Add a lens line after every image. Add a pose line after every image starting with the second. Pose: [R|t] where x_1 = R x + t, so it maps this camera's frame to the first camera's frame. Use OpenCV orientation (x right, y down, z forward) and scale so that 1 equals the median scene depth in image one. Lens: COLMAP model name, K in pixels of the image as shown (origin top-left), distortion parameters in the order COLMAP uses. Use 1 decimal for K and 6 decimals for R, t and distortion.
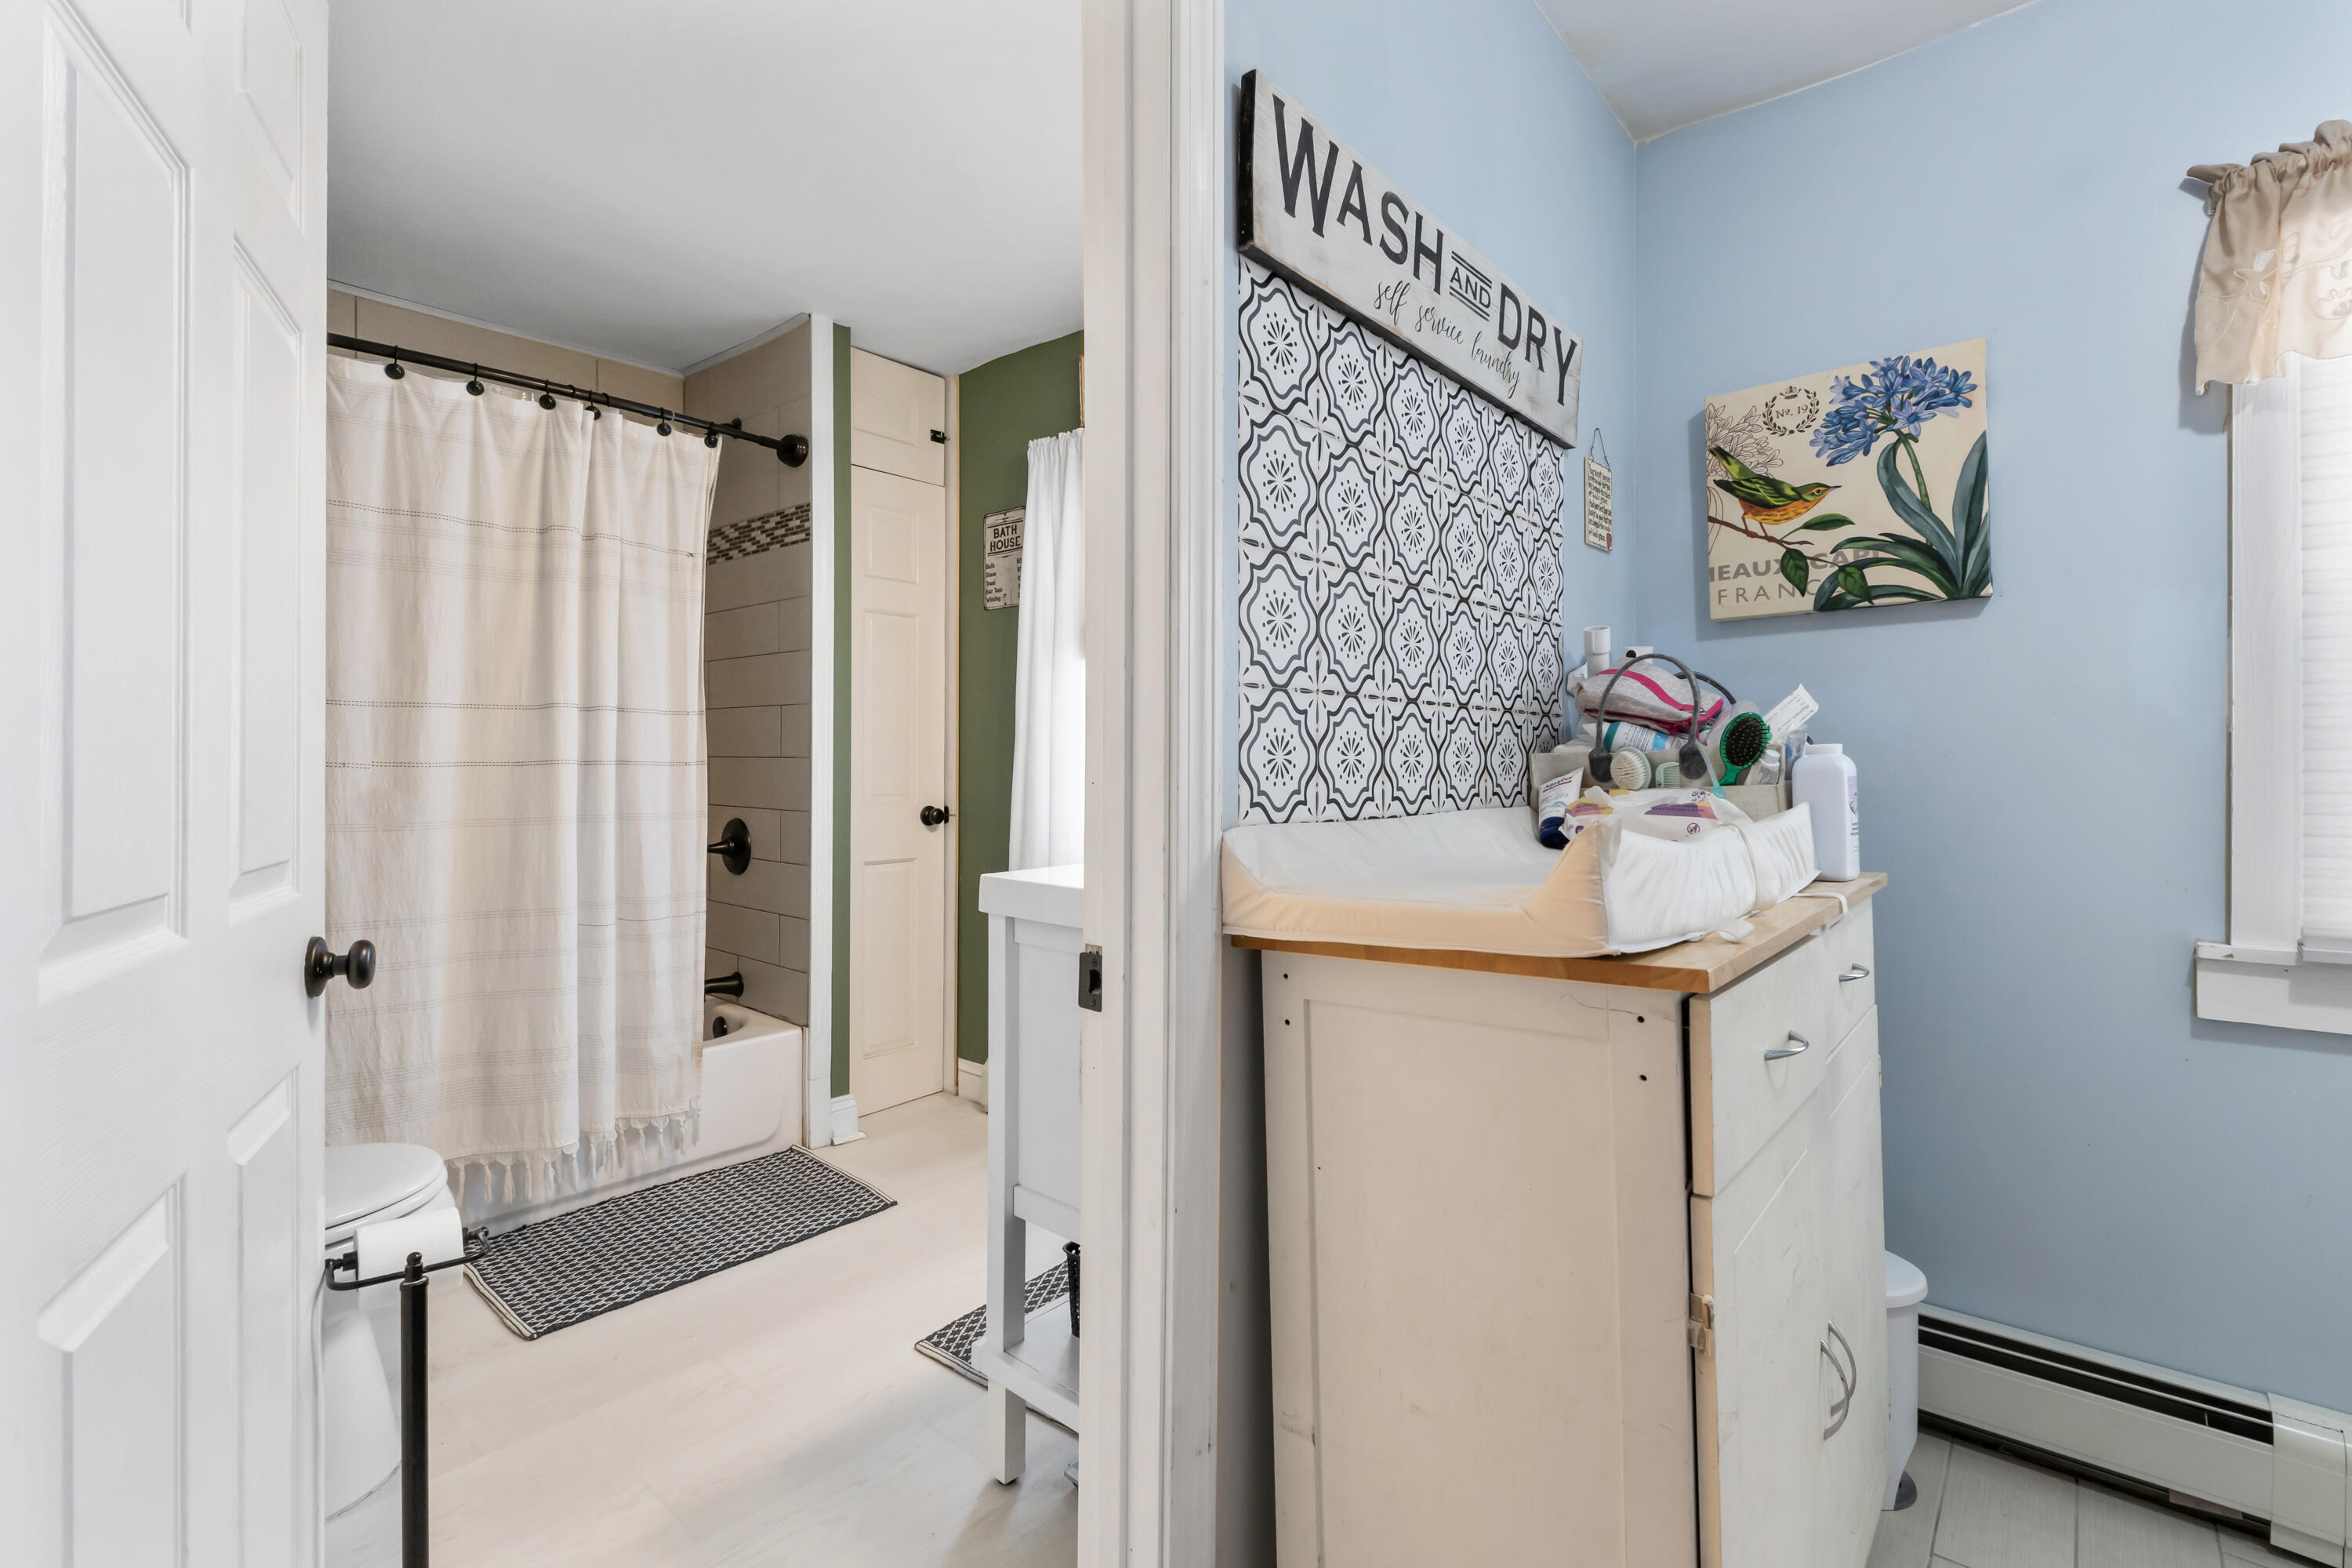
lens RADIAL K [[1032.9, 0, 1169.1], [0, 1032.9, 777.2], [0, 0, 1]] dist [-0.006709, -0.000220]
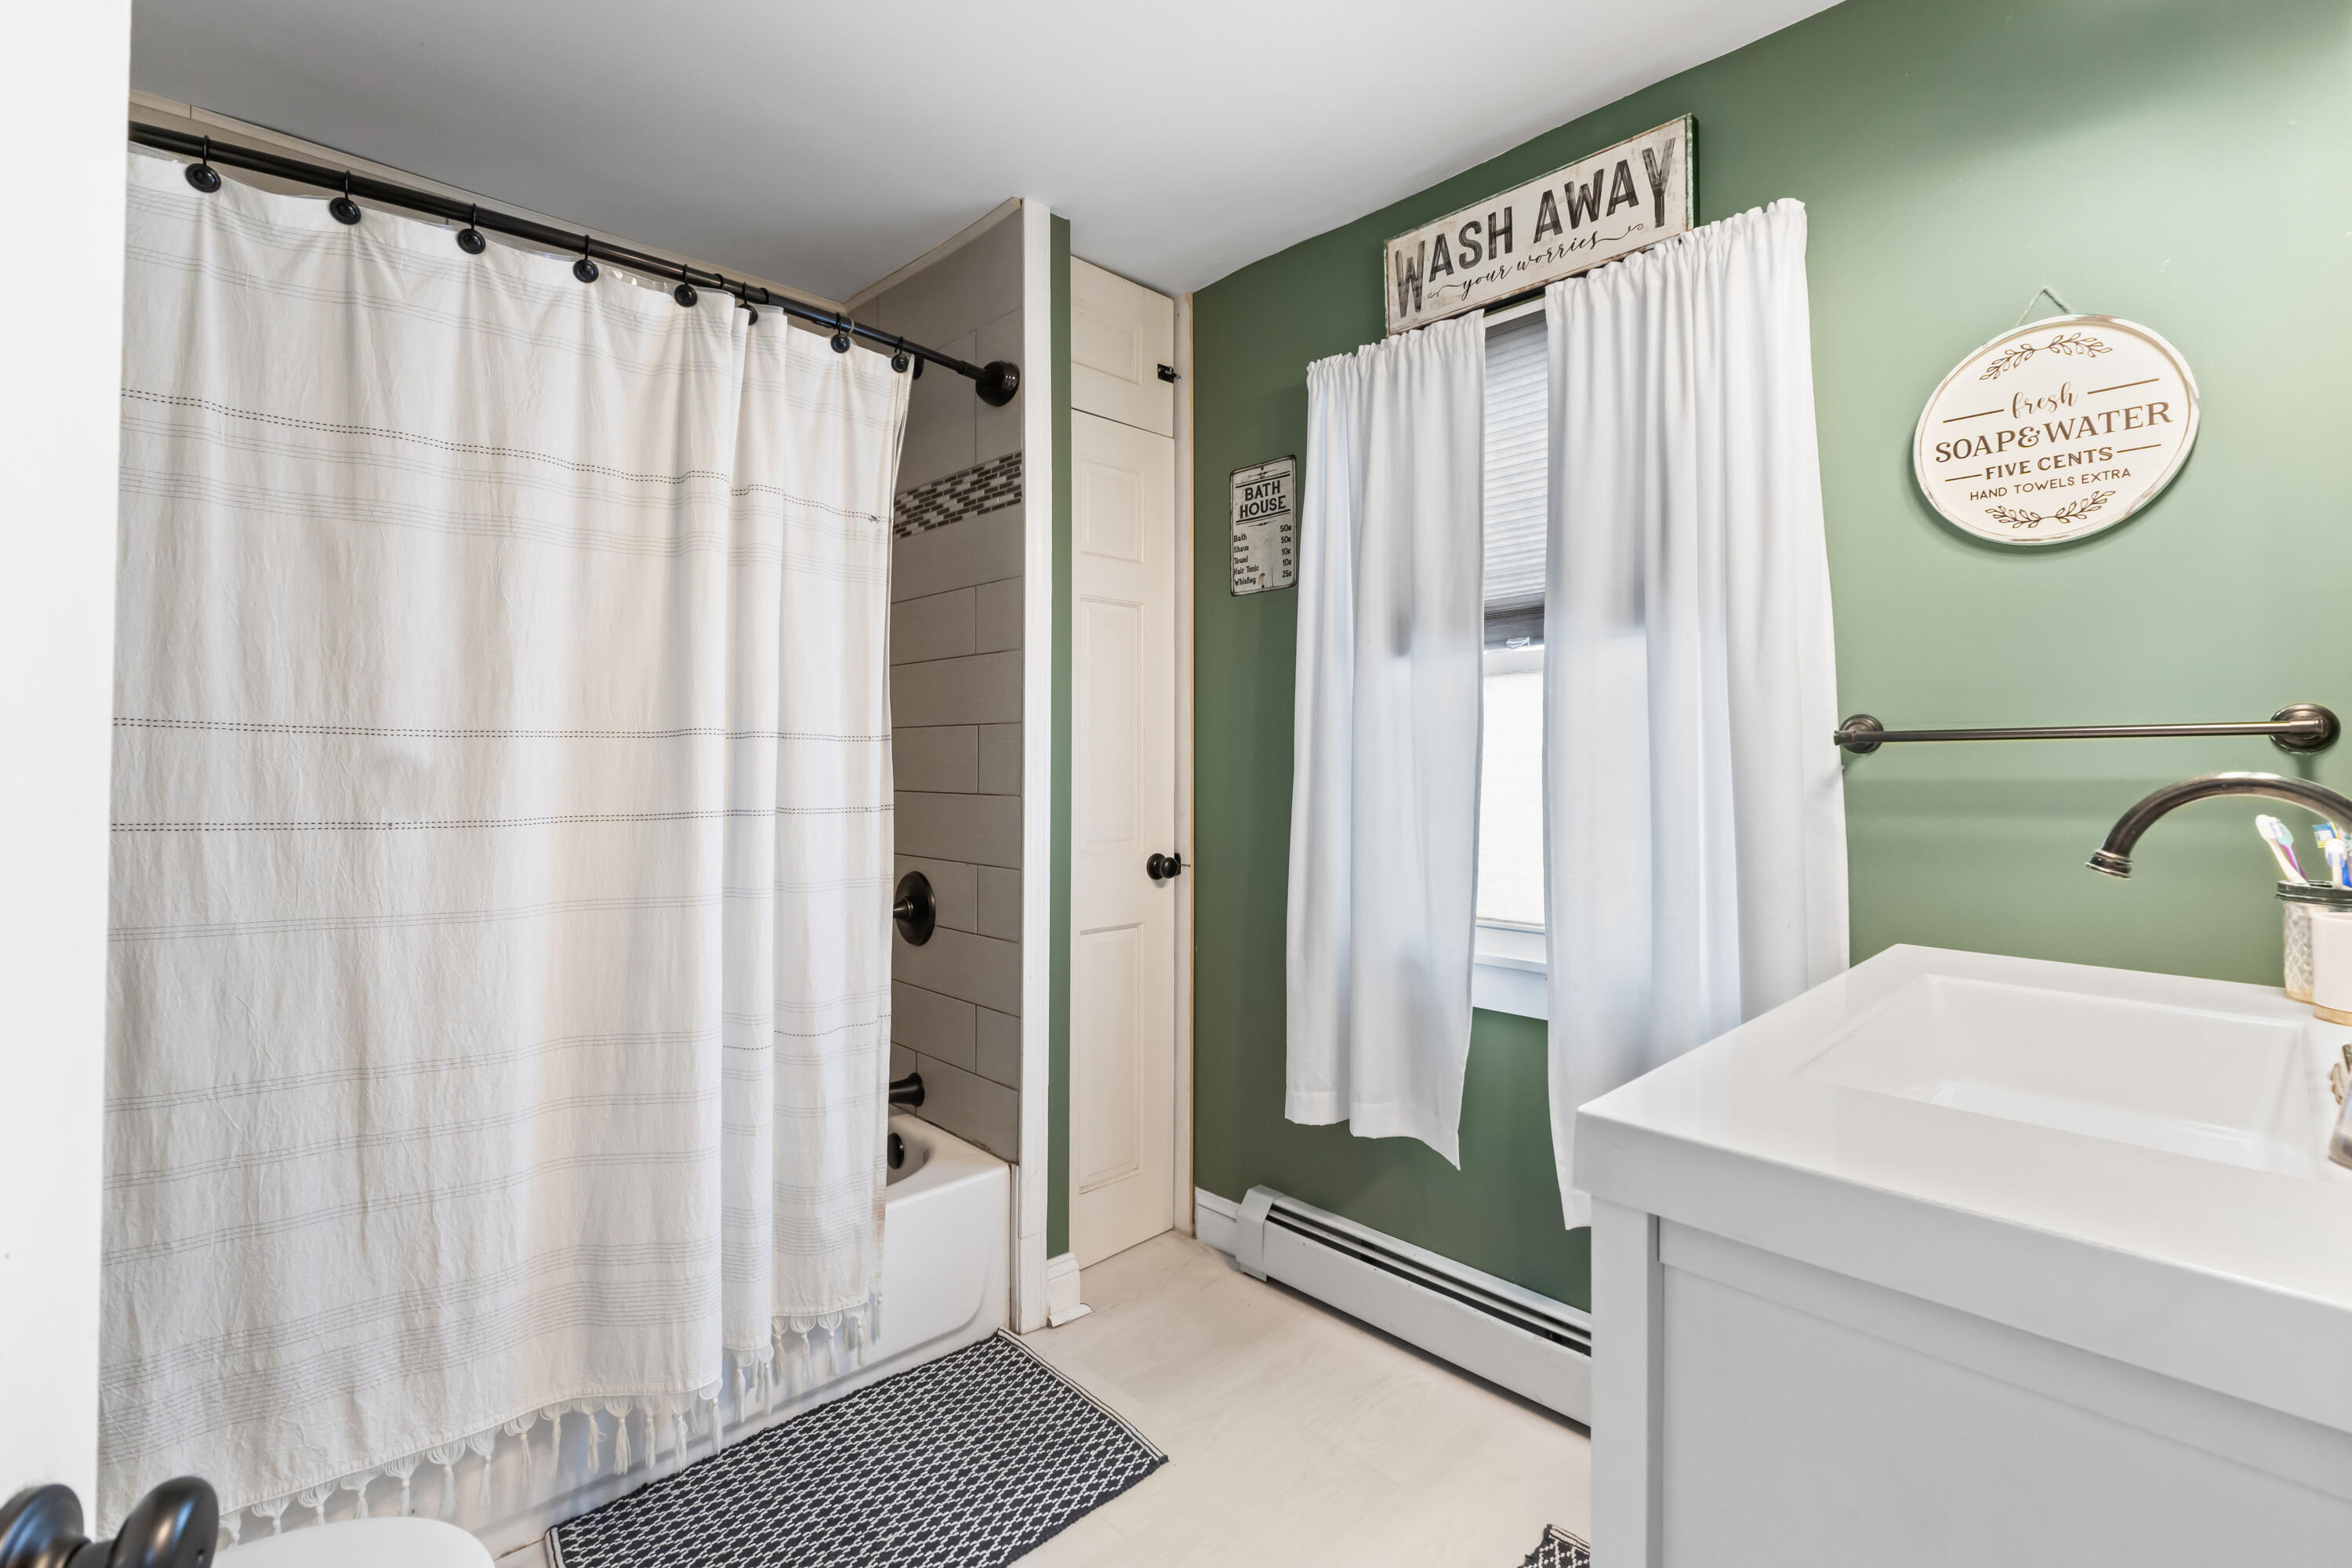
lens RADIAL K [[1032.9, 0, 1178.9], [0, 1032.9, 763.7], [0, 0, 1]] dist [-0.006709, -0.000220]
pose [[0.995831, -0.001679, -0.091204, -0.190060], [0.000135, 0.999857, -0.016933, -0.033177], [0.091219, 0.016850, 0.995688, 0.311517]]
